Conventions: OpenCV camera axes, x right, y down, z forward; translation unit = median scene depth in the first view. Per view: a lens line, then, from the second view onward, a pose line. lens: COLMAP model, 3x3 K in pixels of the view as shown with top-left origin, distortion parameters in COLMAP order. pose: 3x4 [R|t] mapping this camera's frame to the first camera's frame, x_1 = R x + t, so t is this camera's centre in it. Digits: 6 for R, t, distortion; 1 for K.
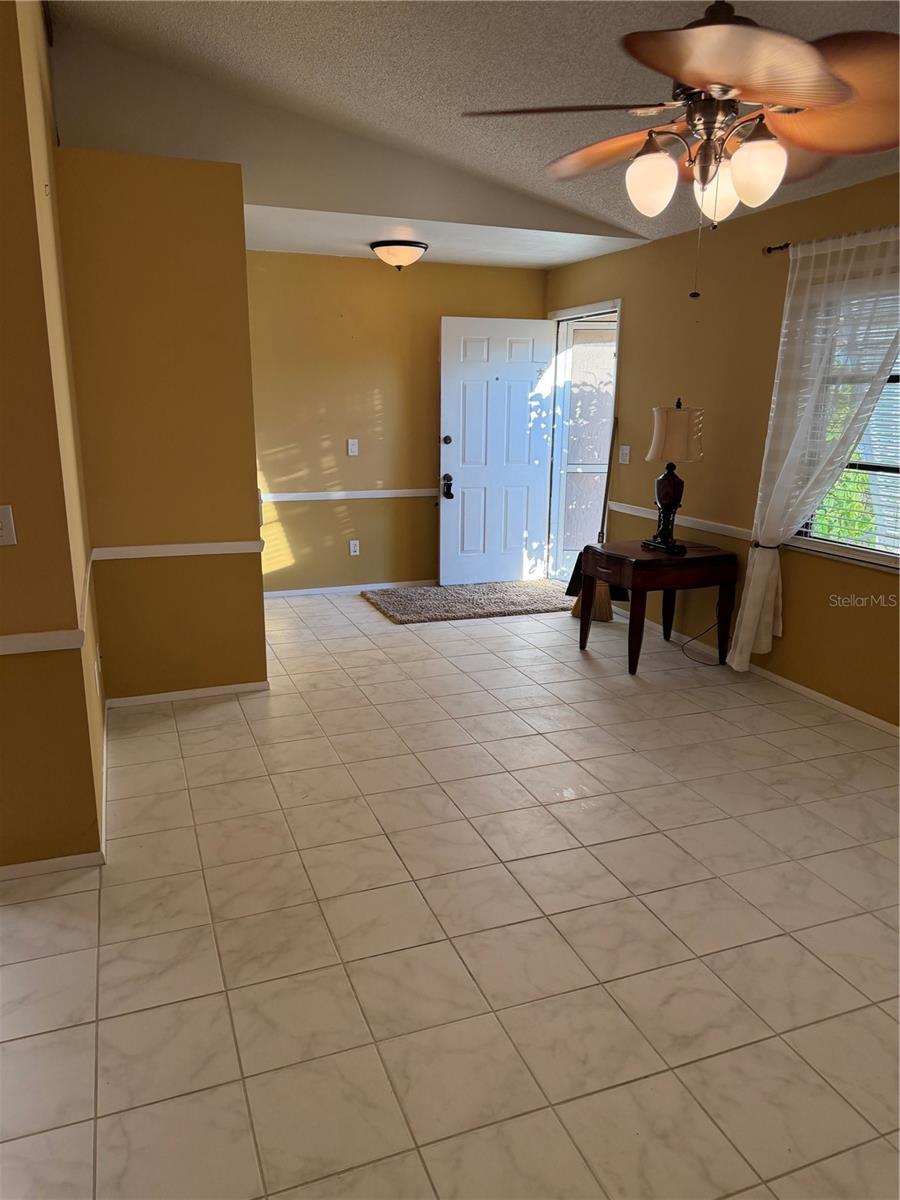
lens RADIAL K [[847.9, 0, 440.3], [0, 847.9, 596.8], [0, 0, 1]] dist [0.123787, -0.201190]
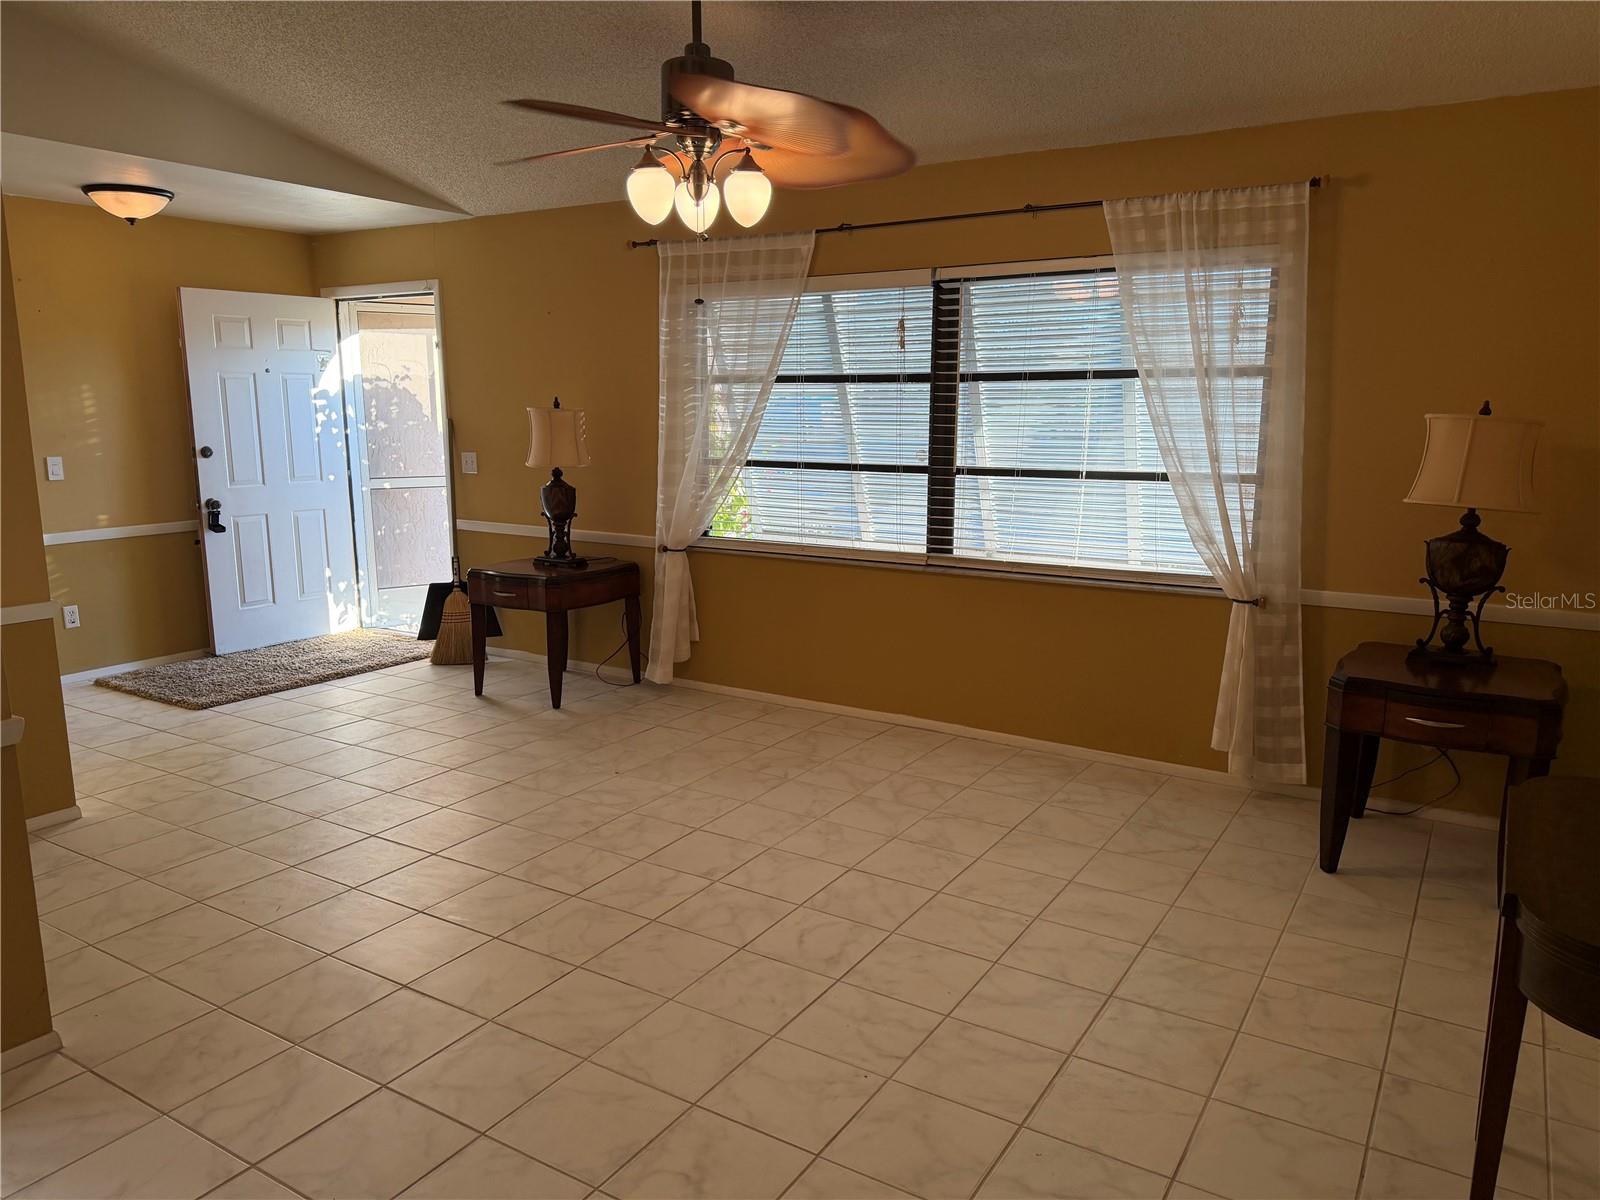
lens RADIAL K [[1130.5, 0, 800.0], [0, 1130.5, 600.0], [0, 0, 1]] dist [0.123787, -0.201190]
pose [[0.795240, -0.113266, 0.595621, -0.220204], [0.143896, 0.989585, -0.003939, 0.018248], [-0.588972, 0.088840, 0.803256, -0.080035]]
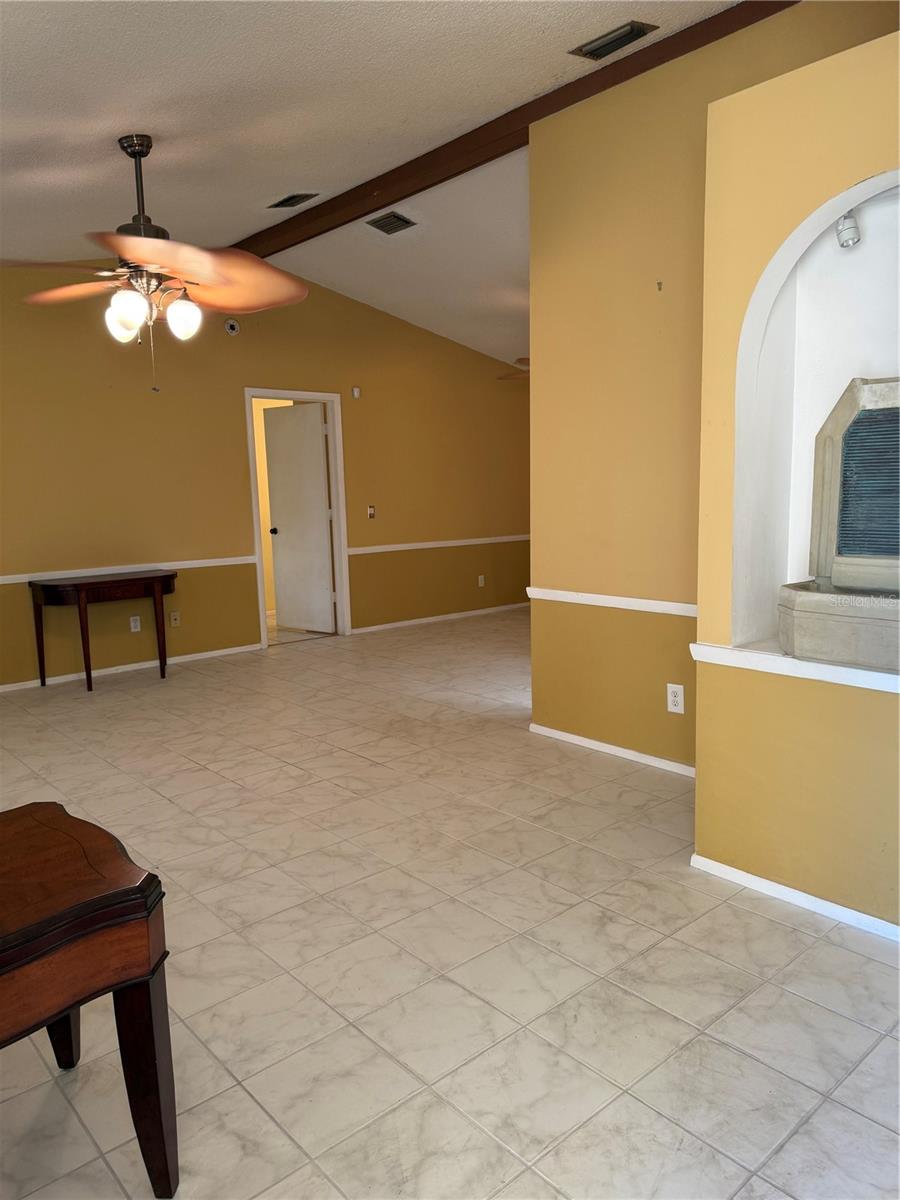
lens RADIAL K [[847.9, 0, 440.3], [0, 847.9, 596.8], [0, 0, 1]] dist [0.123787, -0.201190]
pose [[-0.938838, 0.060430, -0.339016, 0.159966], [-0.063107, 0.937617, 0.341894, -0.246567], [0.338528, 0.342378, -0.876457, 1.169762]]
